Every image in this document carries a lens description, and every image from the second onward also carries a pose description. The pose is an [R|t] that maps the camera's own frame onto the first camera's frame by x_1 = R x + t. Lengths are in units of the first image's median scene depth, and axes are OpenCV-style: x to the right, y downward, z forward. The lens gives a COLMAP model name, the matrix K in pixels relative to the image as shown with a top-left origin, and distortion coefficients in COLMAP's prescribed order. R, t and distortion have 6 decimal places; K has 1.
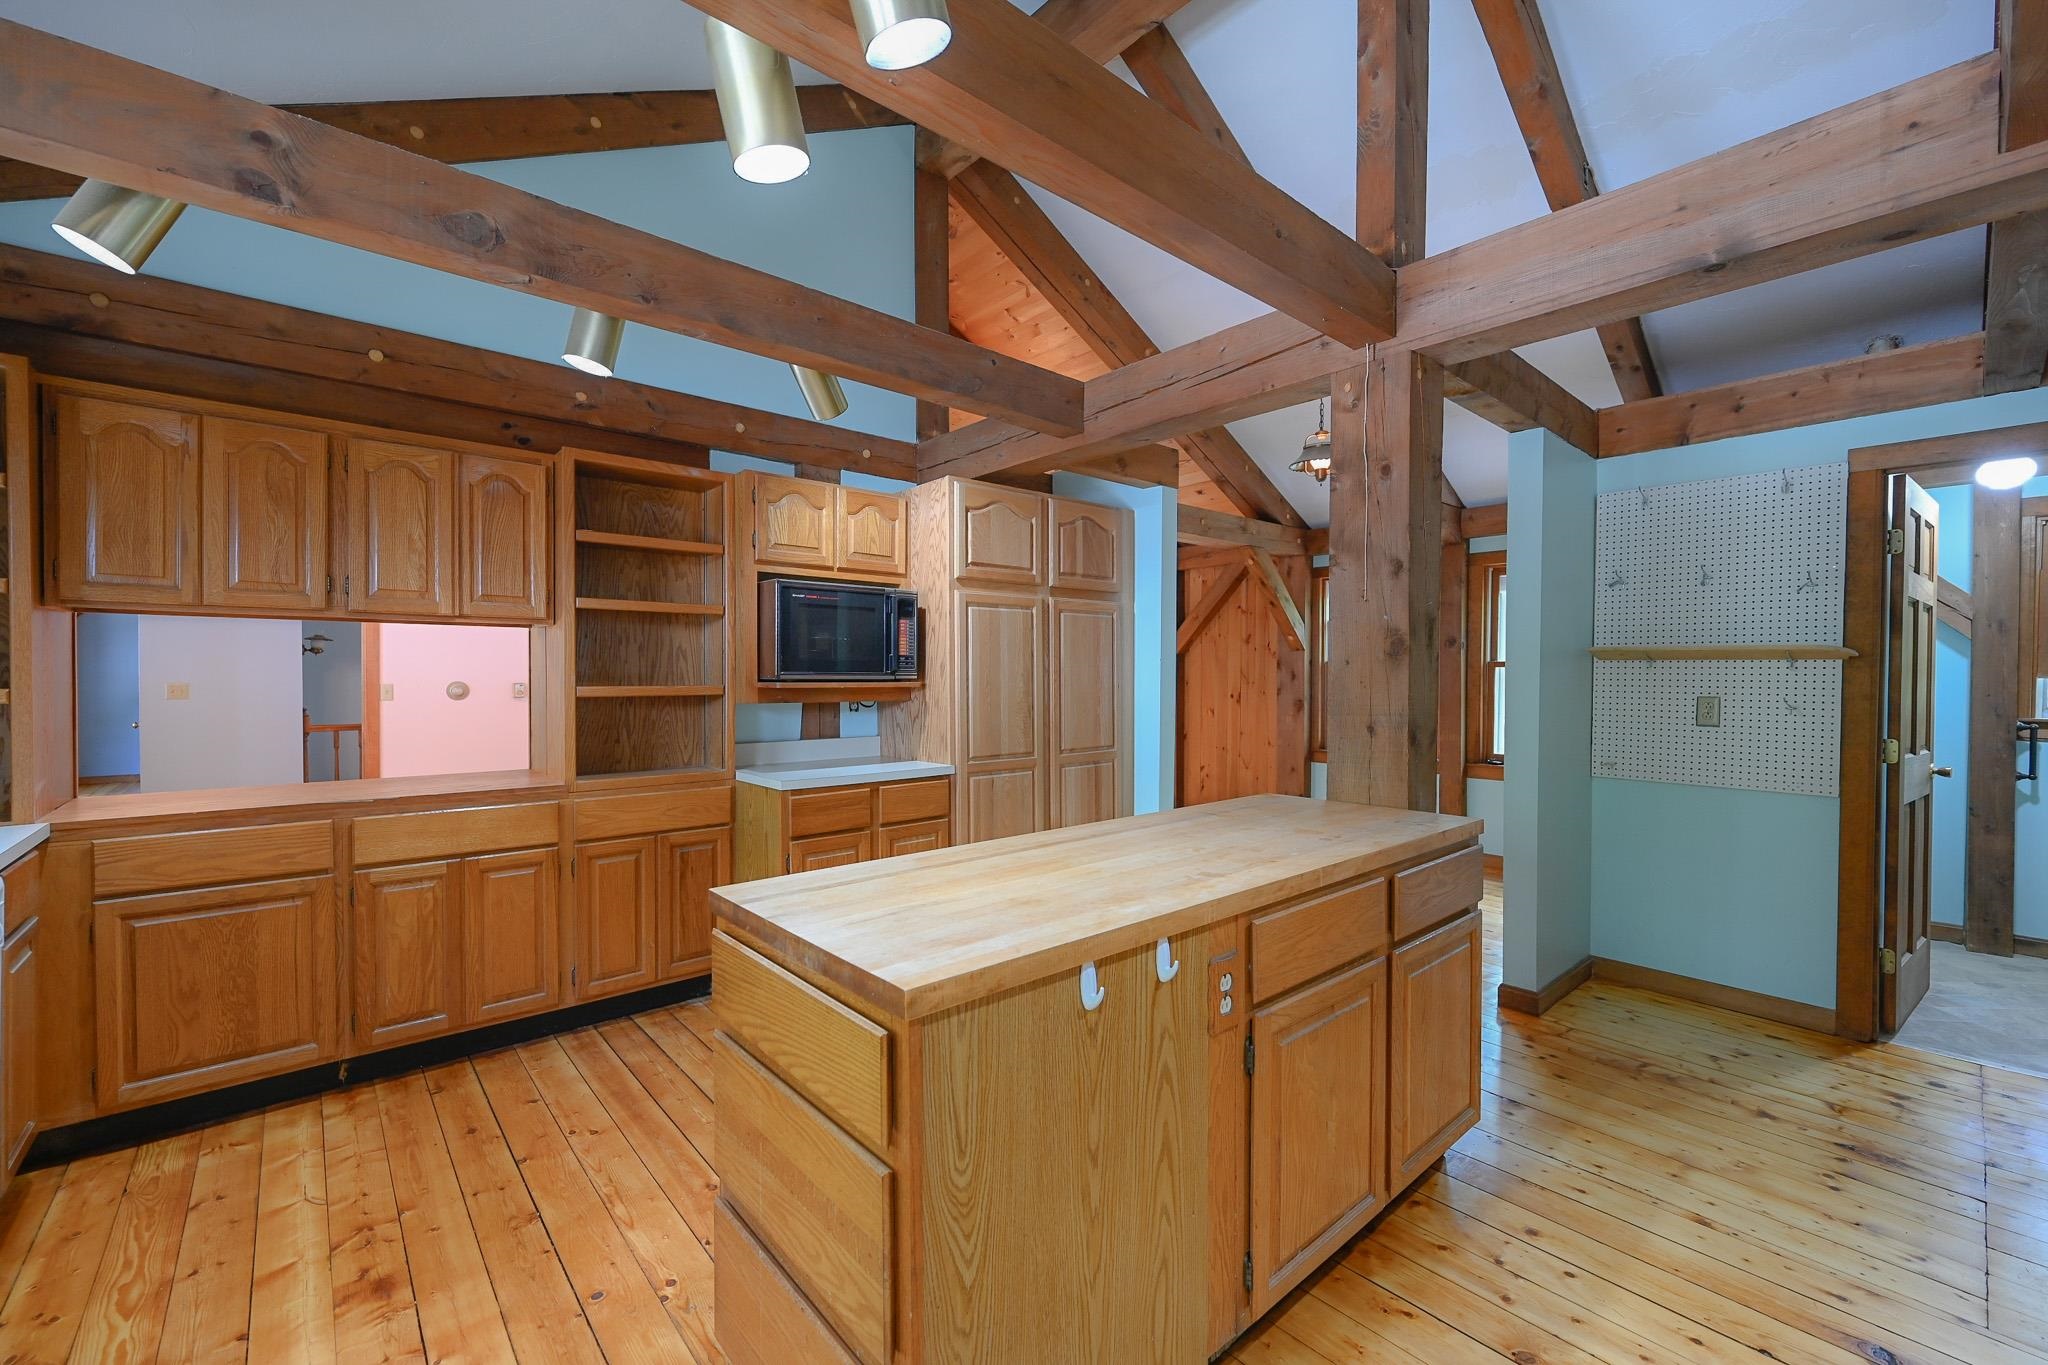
lens RADIAL K [[830.0, 0, 1062.9], [0, 830.0, 681.3], [0, 0, 1]] dist [0.001290, -0.001018]
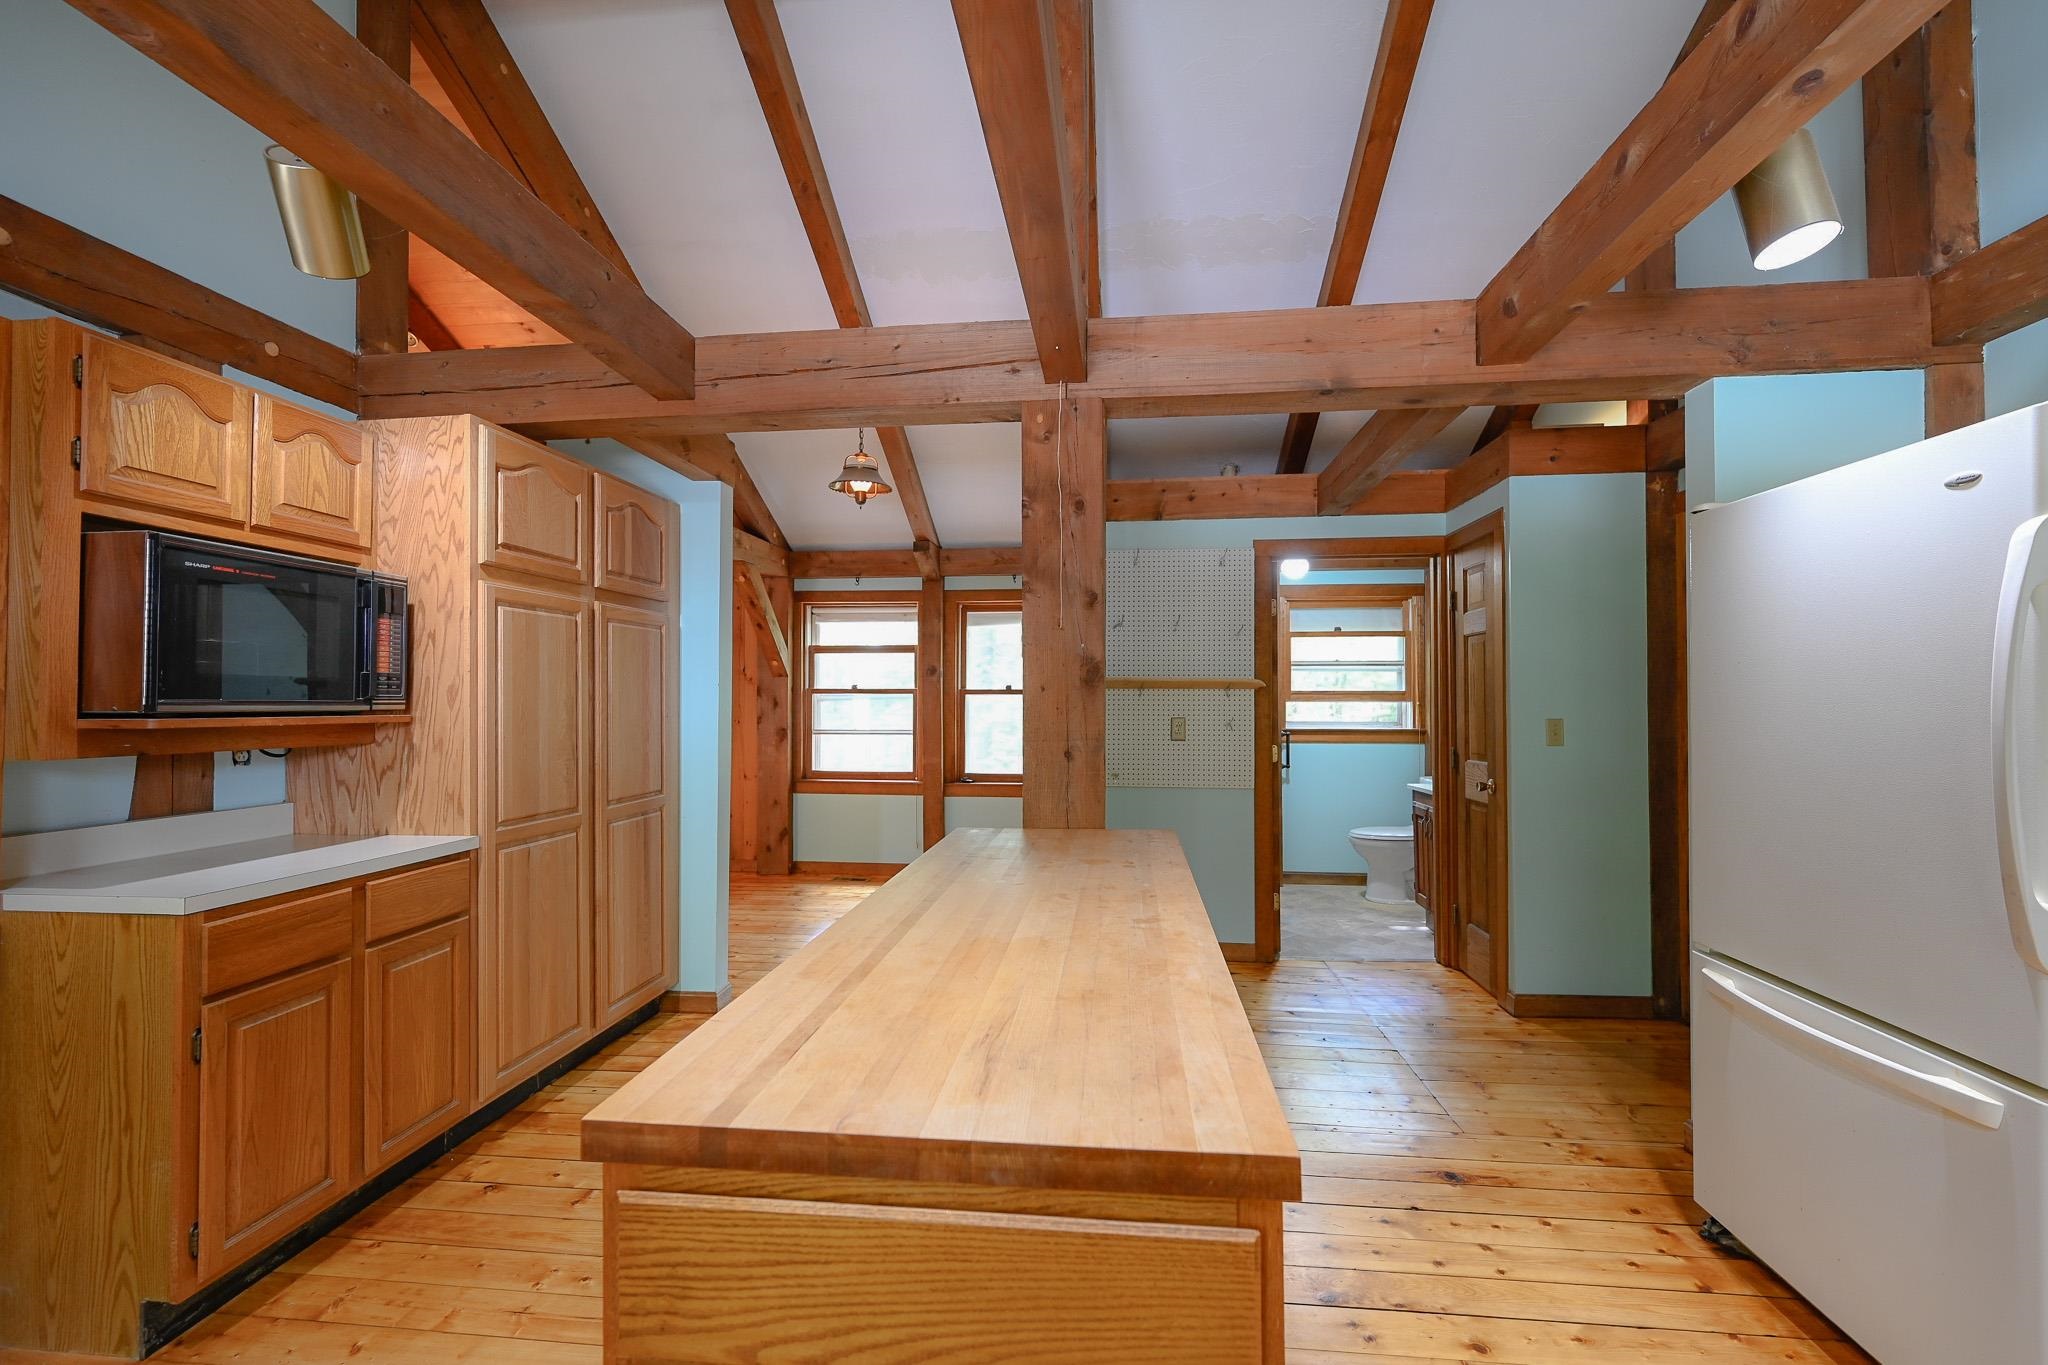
lens RADIAL K [[830.0, 0, 1038.0], [0, 830.0, 682.8], [0, 0, 1]] dist [0.001290, -0.001018]
pose [[0.750982, 0.011434, 0.660223, -0.231310], [0.009178, 0.999573, -0.027751, -0.001540], [-0.660259, 0.026900, 0.750556, 0.174063]]
